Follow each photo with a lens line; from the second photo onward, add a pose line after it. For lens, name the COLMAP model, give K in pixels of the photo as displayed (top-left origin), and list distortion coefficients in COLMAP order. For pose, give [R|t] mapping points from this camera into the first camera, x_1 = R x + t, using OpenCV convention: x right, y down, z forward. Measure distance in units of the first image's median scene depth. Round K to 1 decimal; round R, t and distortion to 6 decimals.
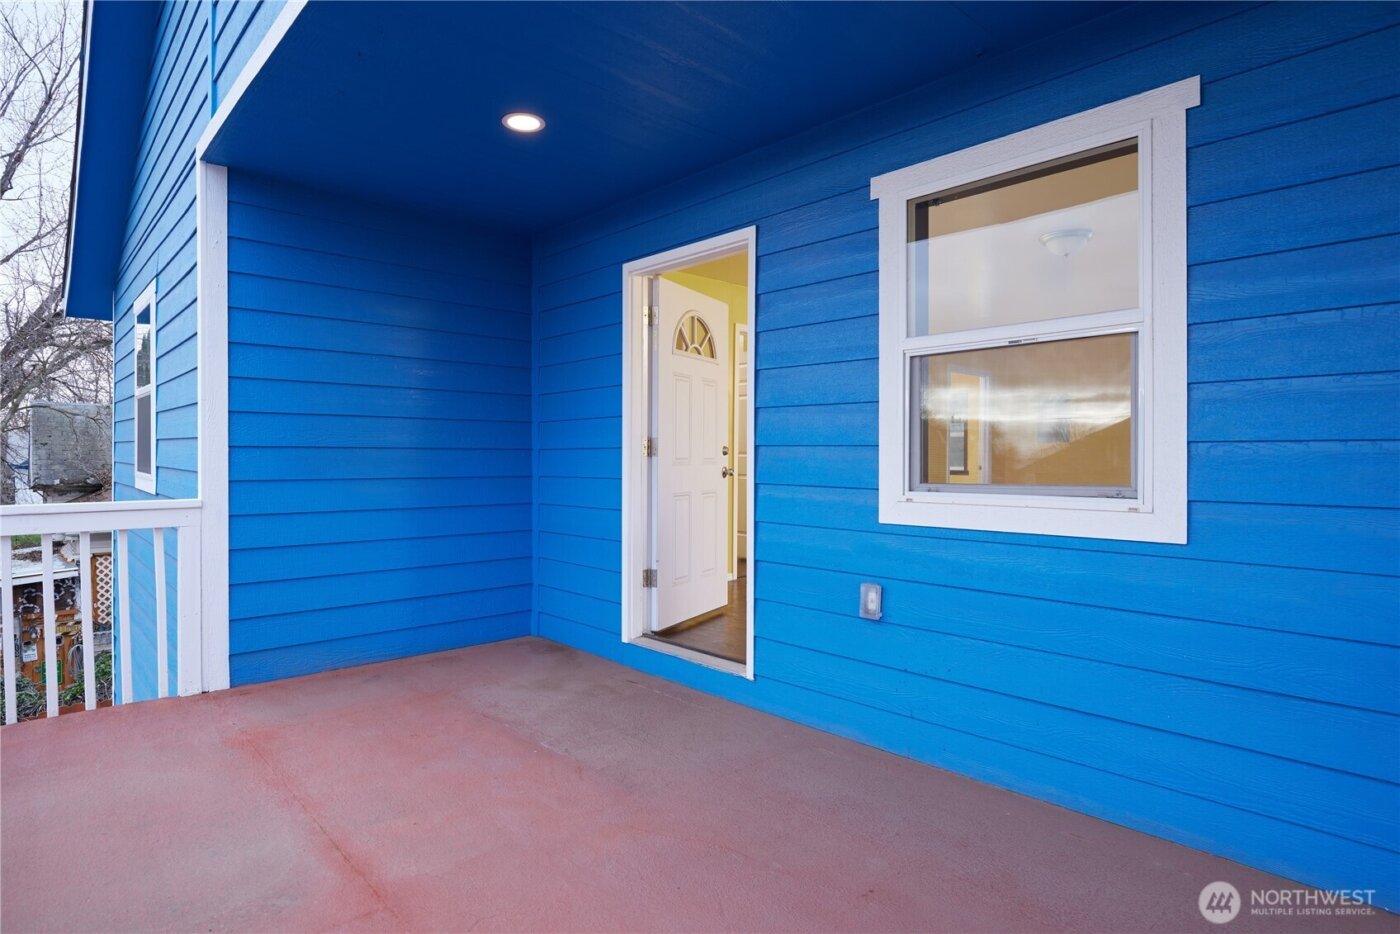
lens RADIAL K [[786.3, 0, 704.7], [0, 786.3, 460.3], [0, 0, 1]] dist [-0.013942, 0.000280]
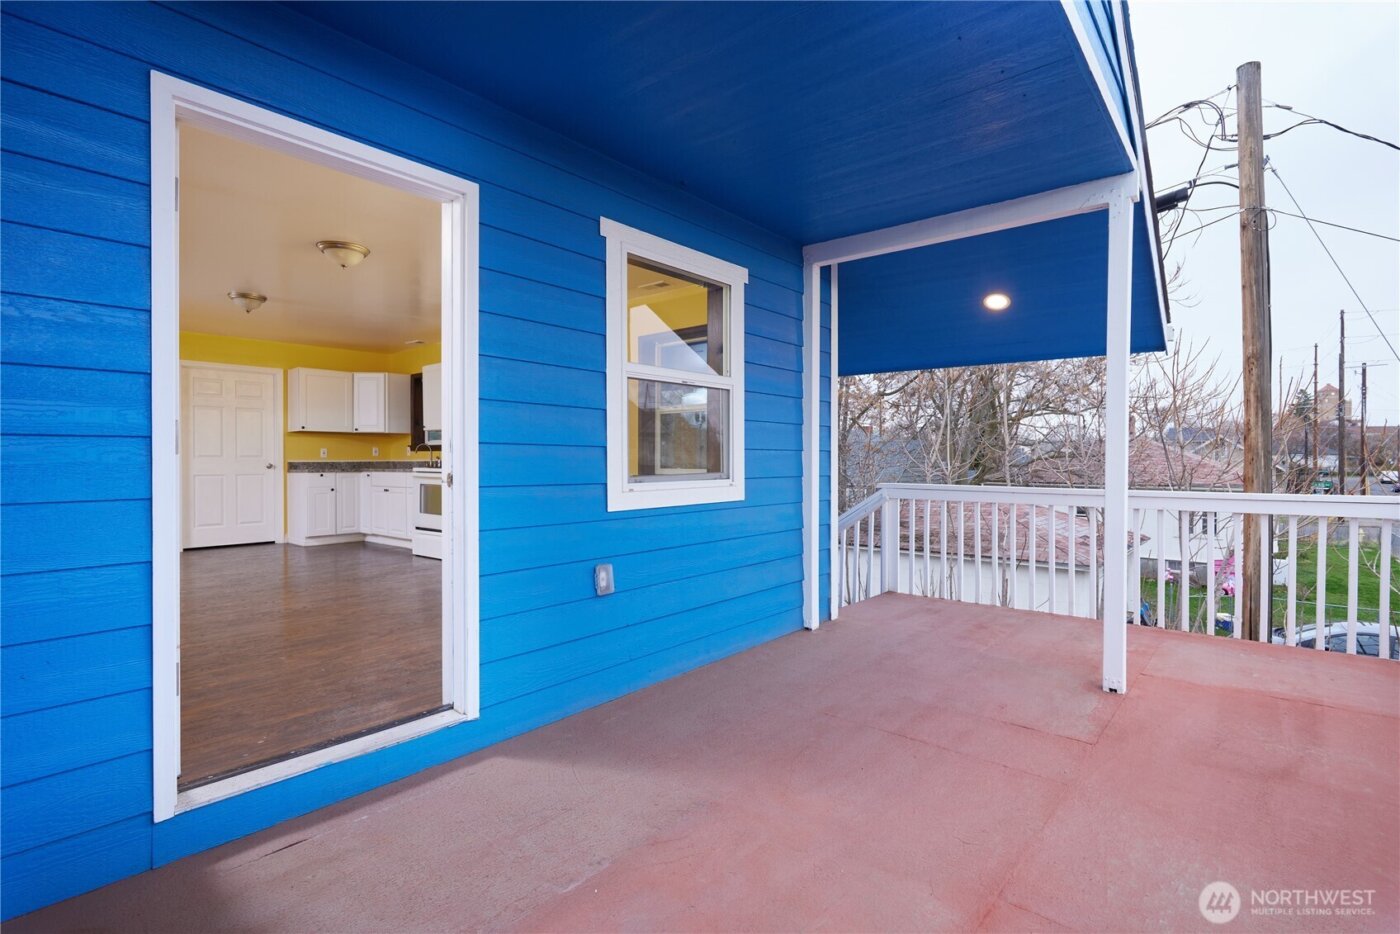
lens RADIAL K [[669.5, 0, 711.8], [0, 669.5, 463.6], [0, 0, 1]] dist [0.000380, 0.000206]
pose [[-0.137518, -0.008108, 0.990466, -0.806094], [0.005218, 0.999947, 0.008910, -0.001503], [-0.990485, 0.006393, -0.137469, 0.987370]]
